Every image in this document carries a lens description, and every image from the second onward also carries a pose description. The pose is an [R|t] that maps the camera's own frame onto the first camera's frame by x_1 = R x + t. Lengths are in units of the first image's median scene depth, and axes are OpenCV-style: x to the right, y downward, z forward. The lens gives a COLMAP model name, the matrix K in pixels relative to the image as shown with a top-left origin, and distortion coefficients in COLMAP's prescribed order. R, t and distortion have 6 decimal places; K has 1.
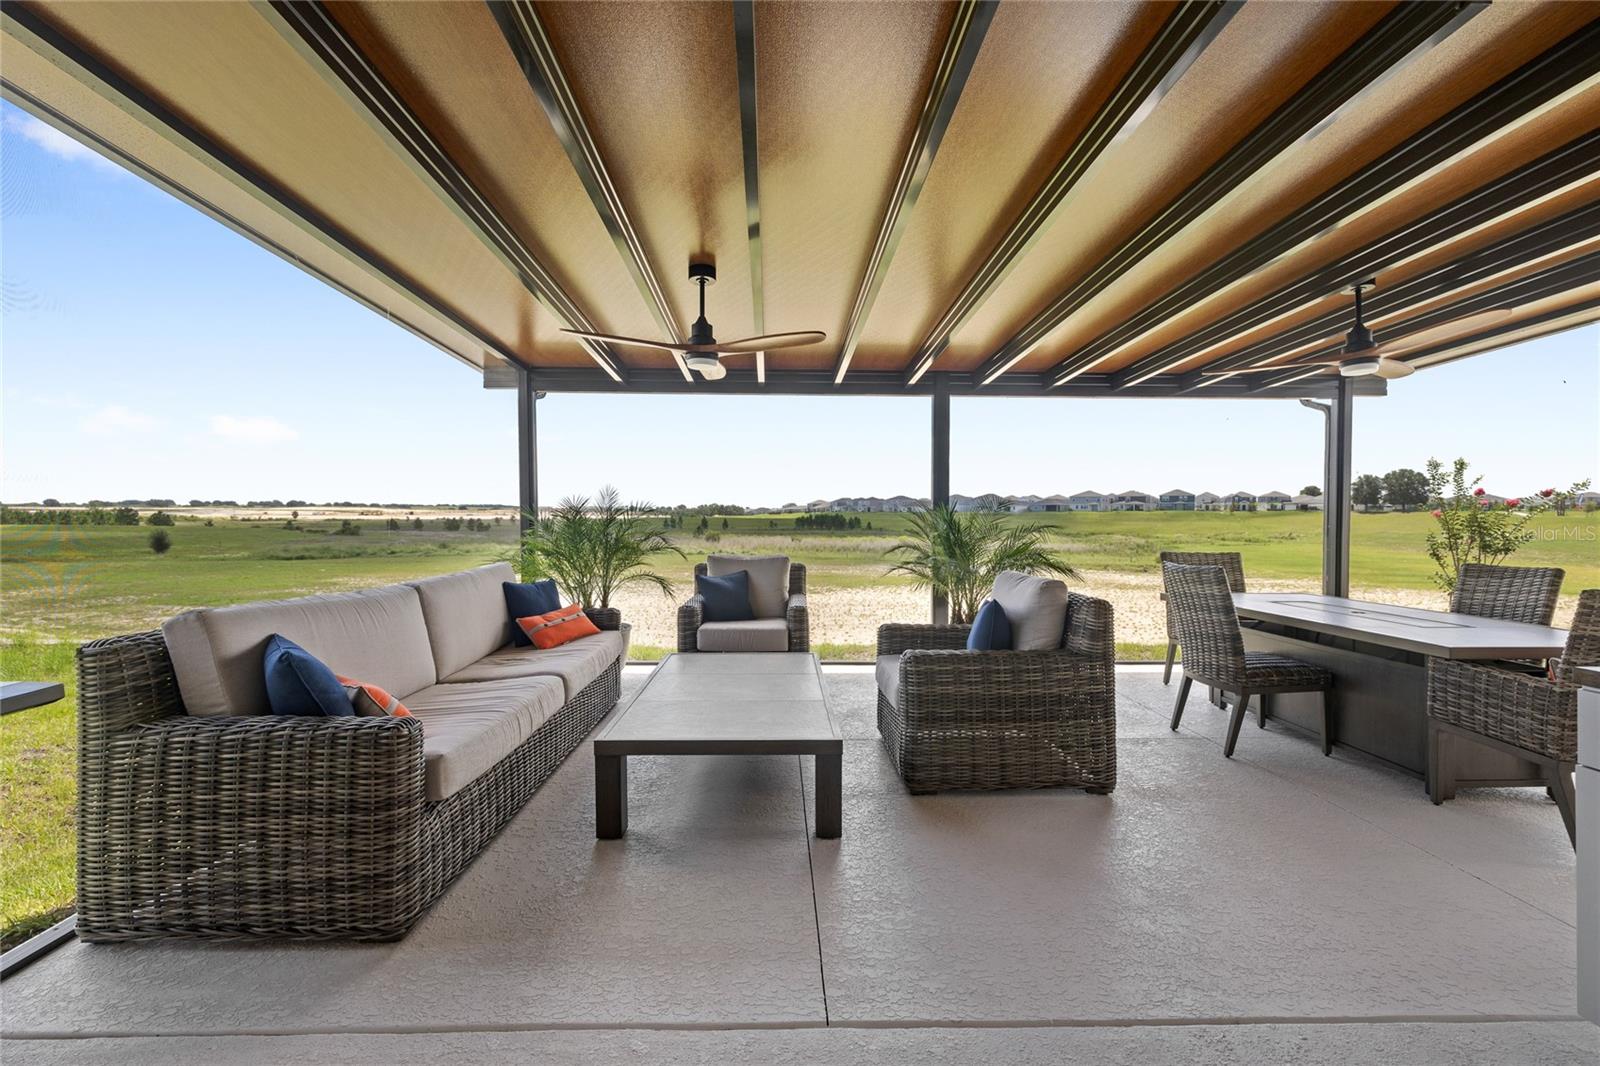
lens RADIAL K [[681.7, 0, 790.1], [0, 681.7, 527.5], [0, 0, 1]] dist [0.002800, 0.000617]
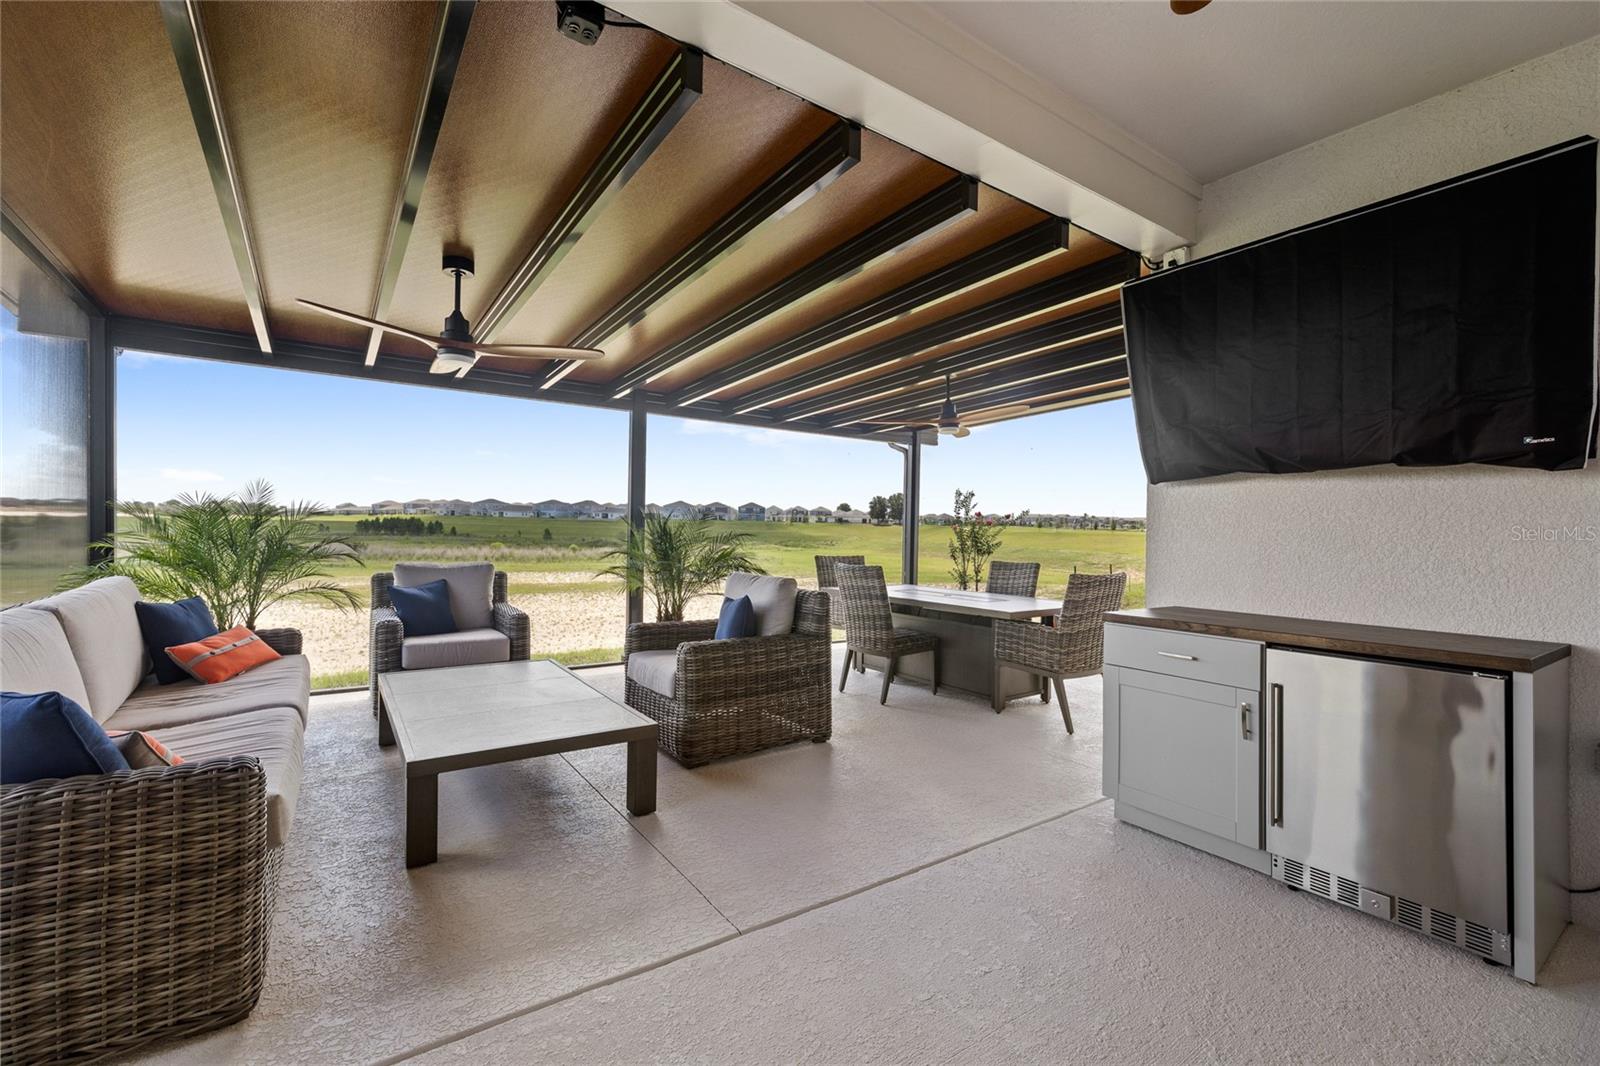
lens RADIAL K [[681.7, 0, 790.1], [0, 681.7, 527.5], [0, 0, 1]] dist [0.002800, 0.000617]
pose [[0.838038, 0.014115, 0.545429, -0.231300], [-0.008879, 0.999886, -0.012234, -0.000368], [-0.545539, 0.005410, 0.838068, -0.041449]]
